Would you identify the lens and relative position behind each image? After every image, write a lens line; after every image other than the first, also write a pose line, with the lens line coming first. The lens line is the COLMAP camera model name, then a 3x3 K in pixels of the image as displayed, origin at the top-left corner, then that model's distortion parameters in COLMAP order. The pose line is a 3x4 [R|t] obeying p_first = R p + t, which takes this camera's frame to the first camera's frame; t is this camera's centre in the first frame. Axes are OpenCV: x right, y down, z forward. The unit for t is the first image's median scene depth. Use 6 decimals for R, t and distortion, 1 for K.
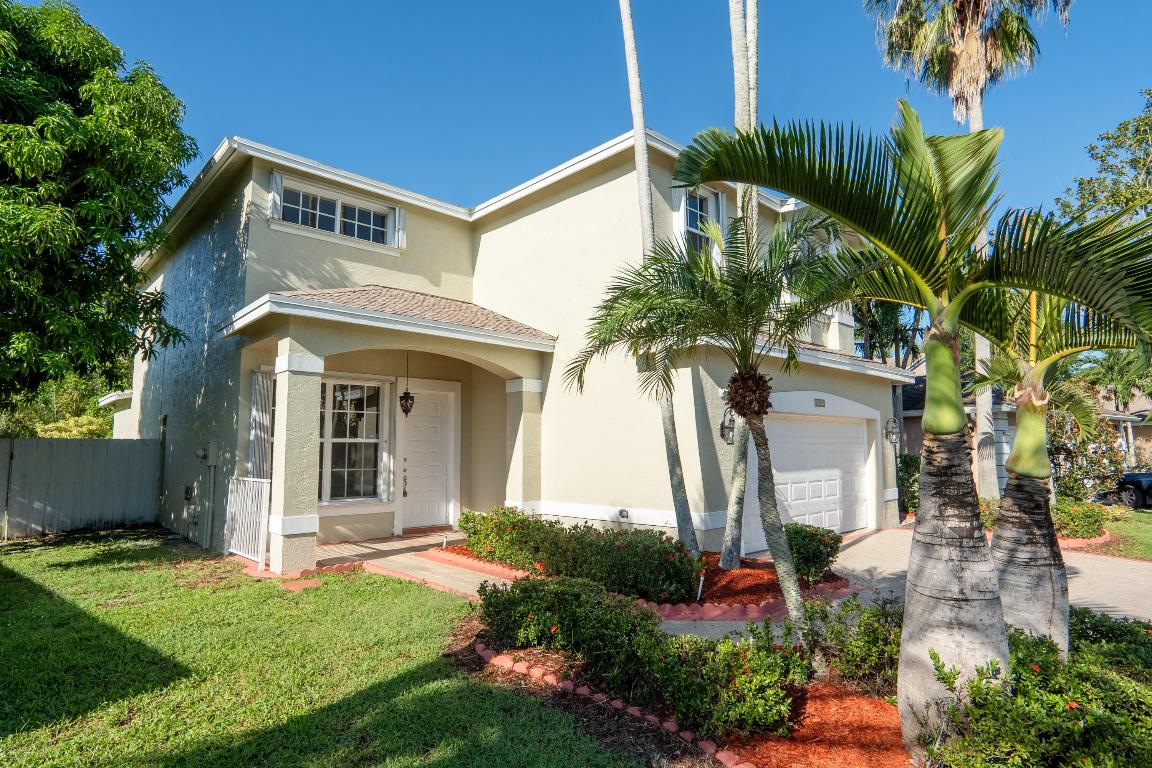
lens RADIAL K [[612.0, 0, 576.0], [0, 612.0, 384.0], [0, 0, 1]] dist [-0.003911, -0.000014]
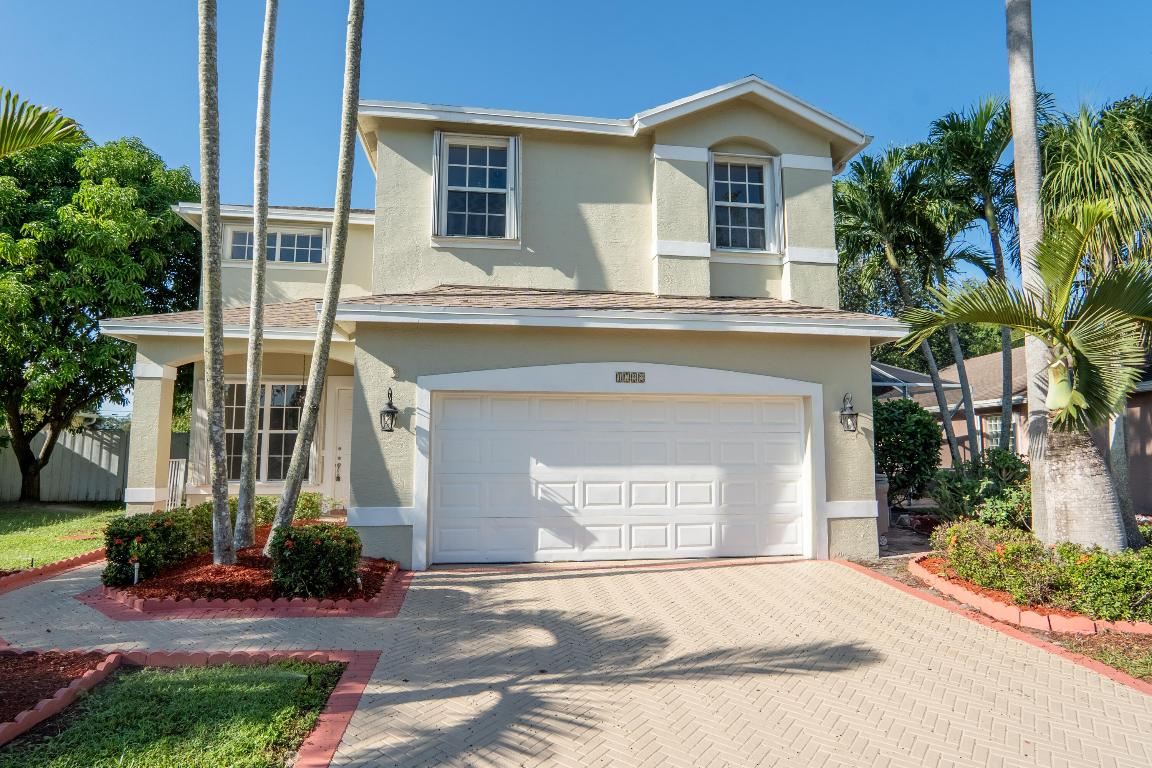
lens RADIAL K [[612.0, 0, 576.0], [0, 612.0, 384.0], [0, 0, 1]] dist [-0.003911, -0.000014]
pose [[0.820993, -0.052470, -0.568523, 0.747213], [0.053362, 0.998461, -0.015092, 0.045843], [0.568440, -0.017947, 0.822529, 0.330624]]
